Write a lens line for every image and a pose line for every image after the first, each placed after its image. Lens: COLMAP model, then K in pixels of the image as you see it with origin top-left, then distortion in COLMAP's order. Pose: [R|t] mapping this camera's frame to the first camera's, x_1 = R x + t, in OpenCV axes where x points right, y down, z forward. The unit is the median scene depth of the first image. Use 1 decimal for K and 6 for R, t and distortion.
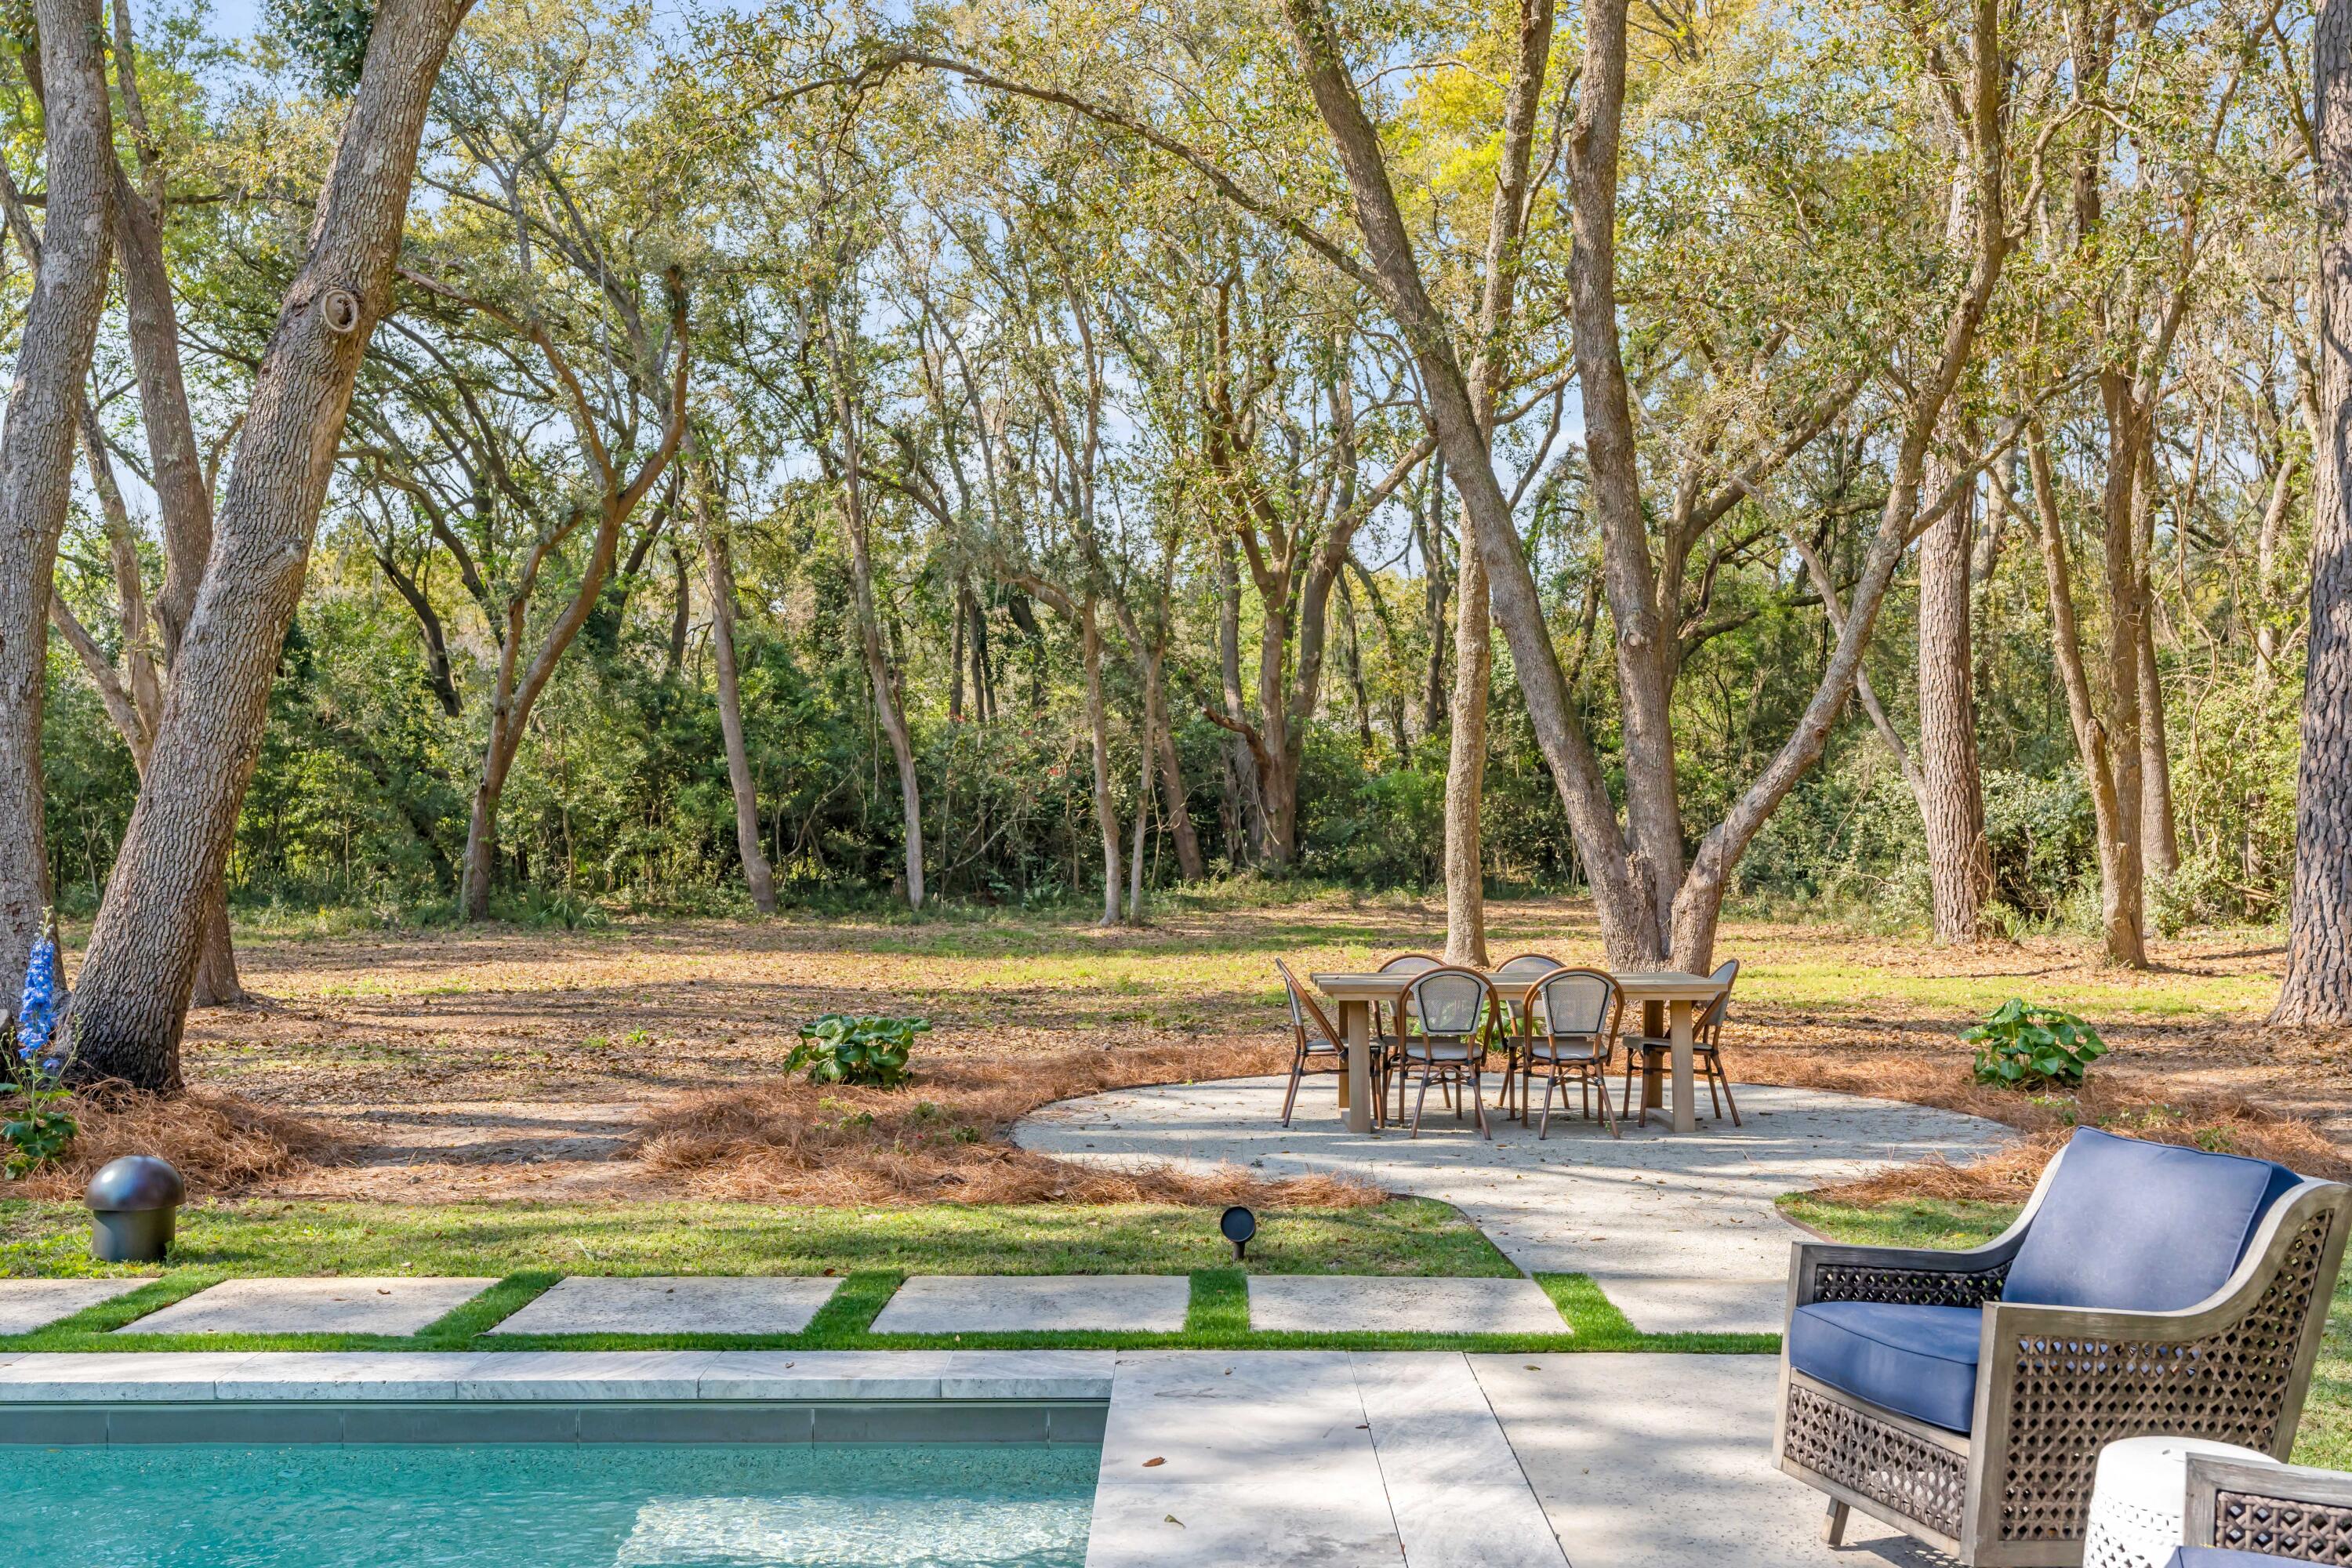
lens RADIAL K [[2230.8, 0, 1176.0], [0, 2230.8, 784.0], [0, 0, 1]] dist [0.016222, 0.006992]
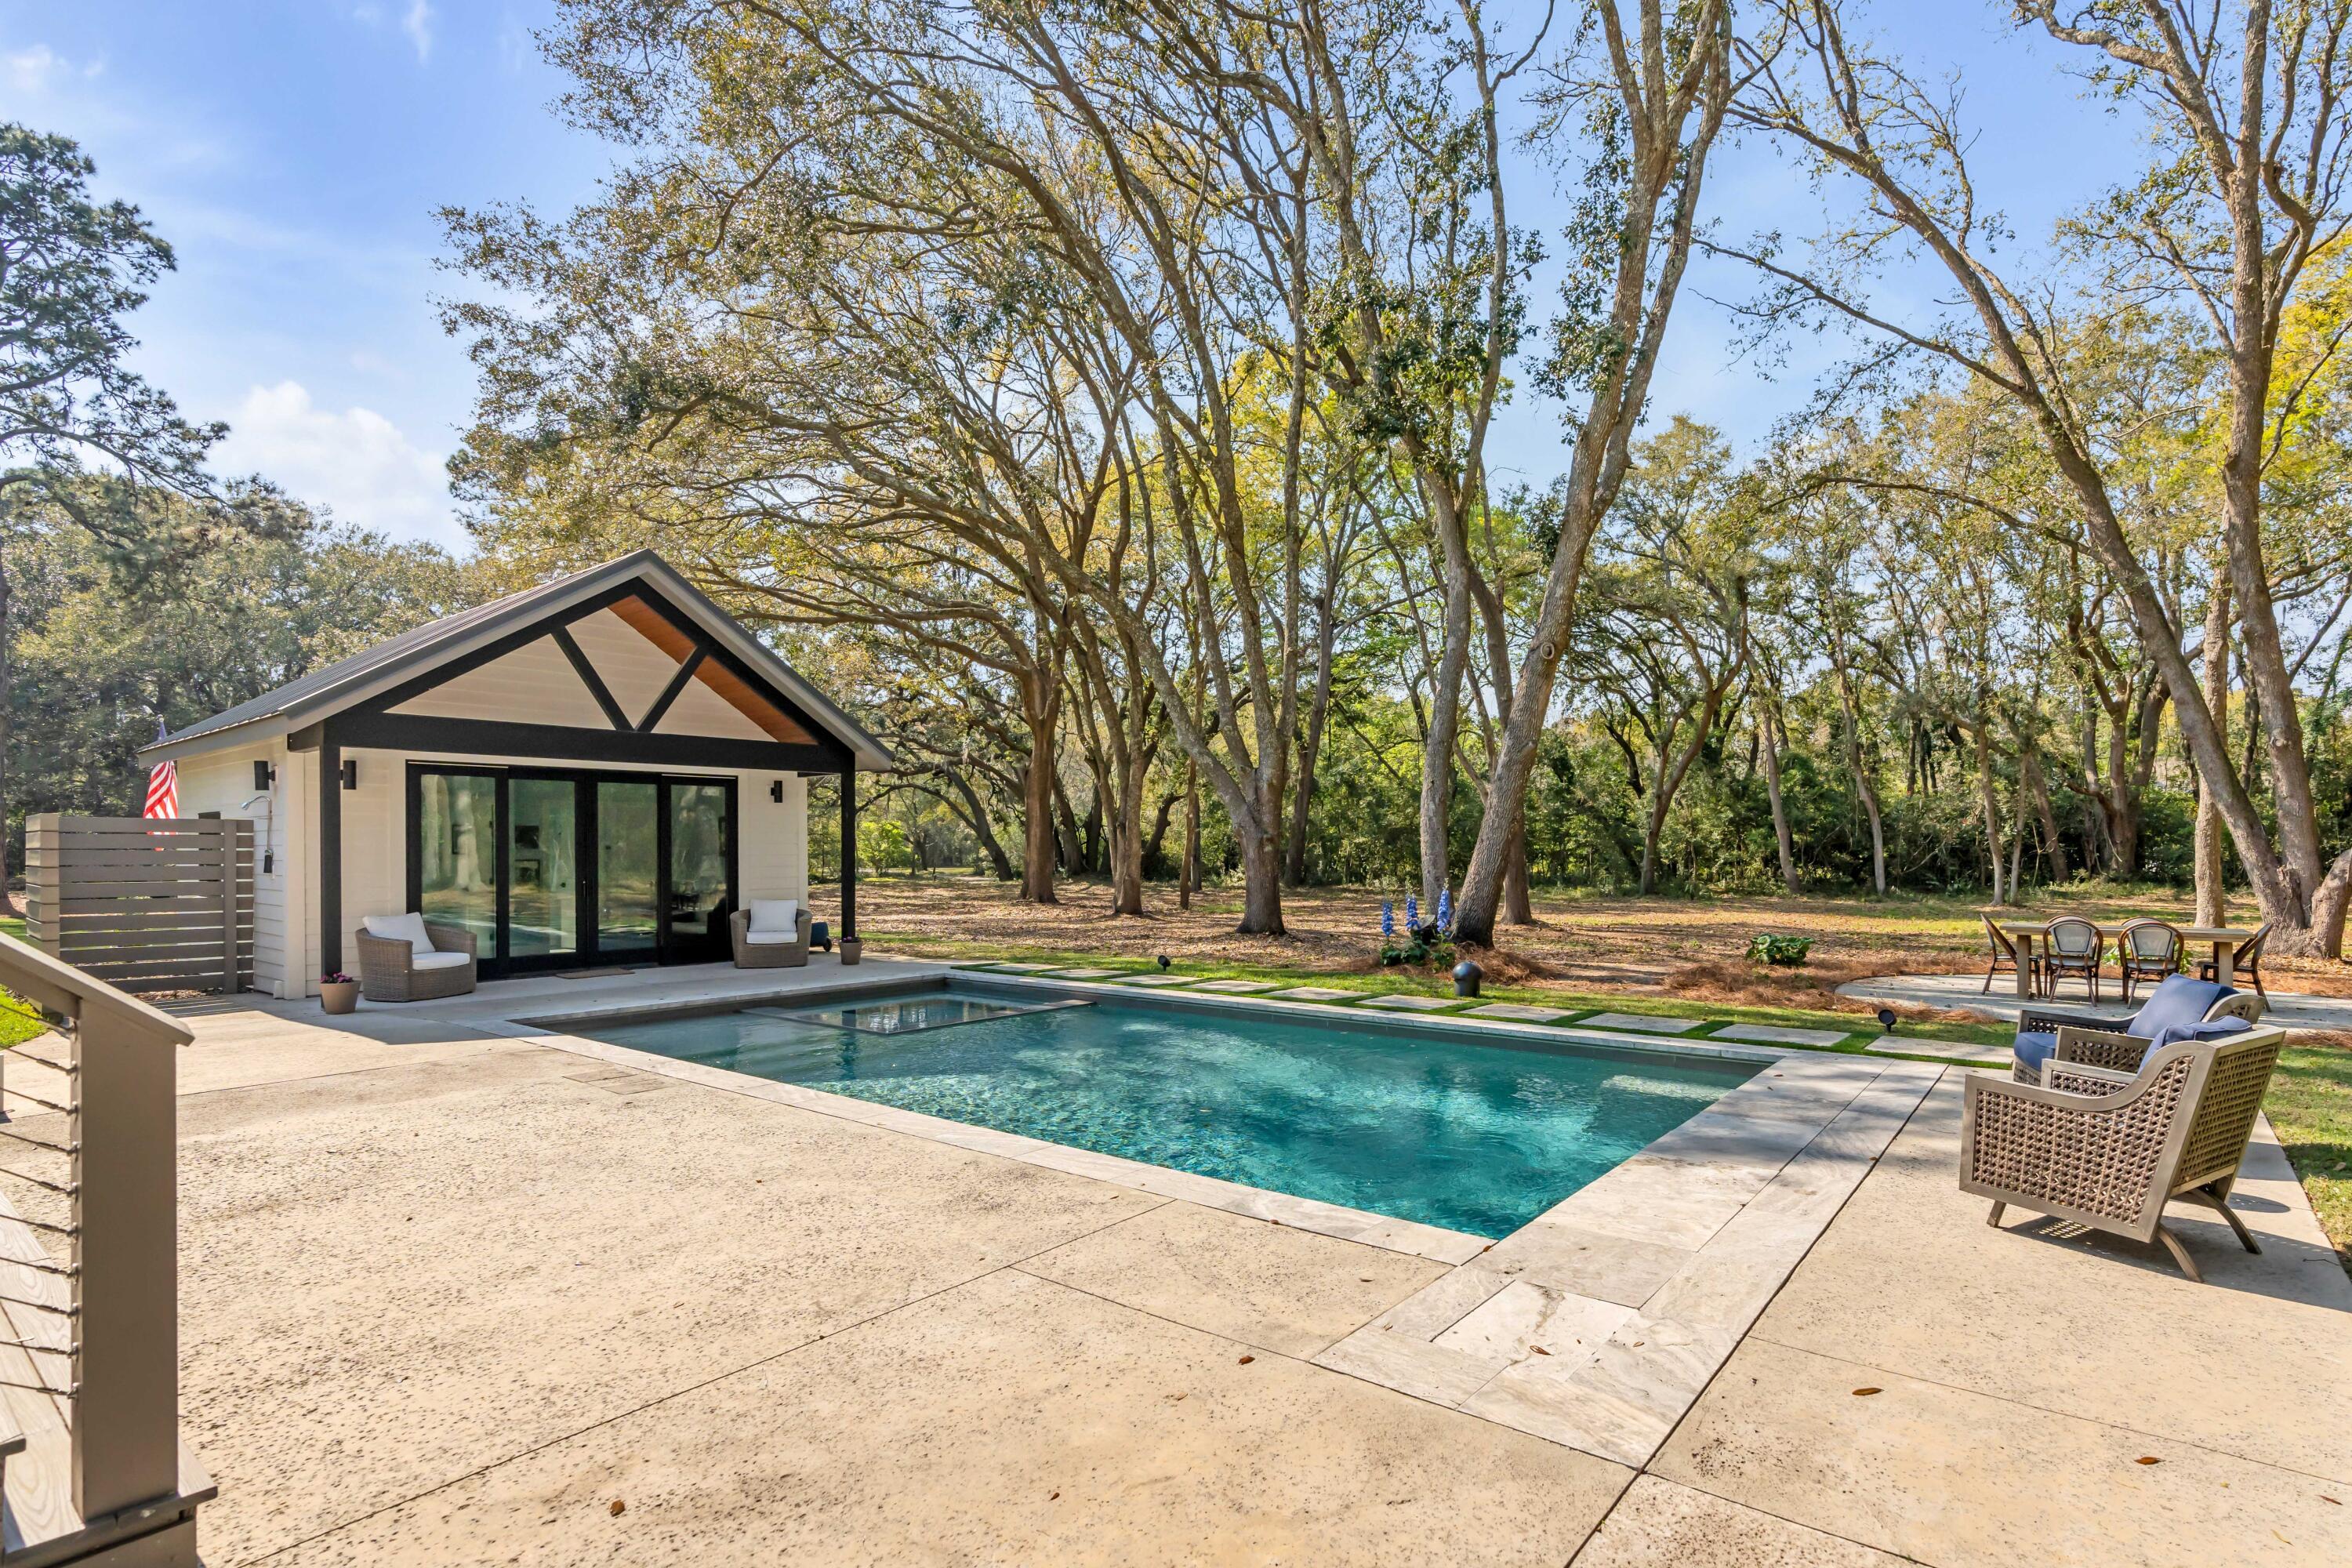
lens RADIAL K [[1109.5, 0, 1182.8], [0, 1109.5, 849.5], [0, 0, 1]] dist [0.000063, -0.000062]
pose [[0.747932, 0.001230, -0.663774, 0.062071], [0.010710, 0.999846, 0.013920, -0.001327], [0.663689, -0.017520, 0.747804, -0.093185]]
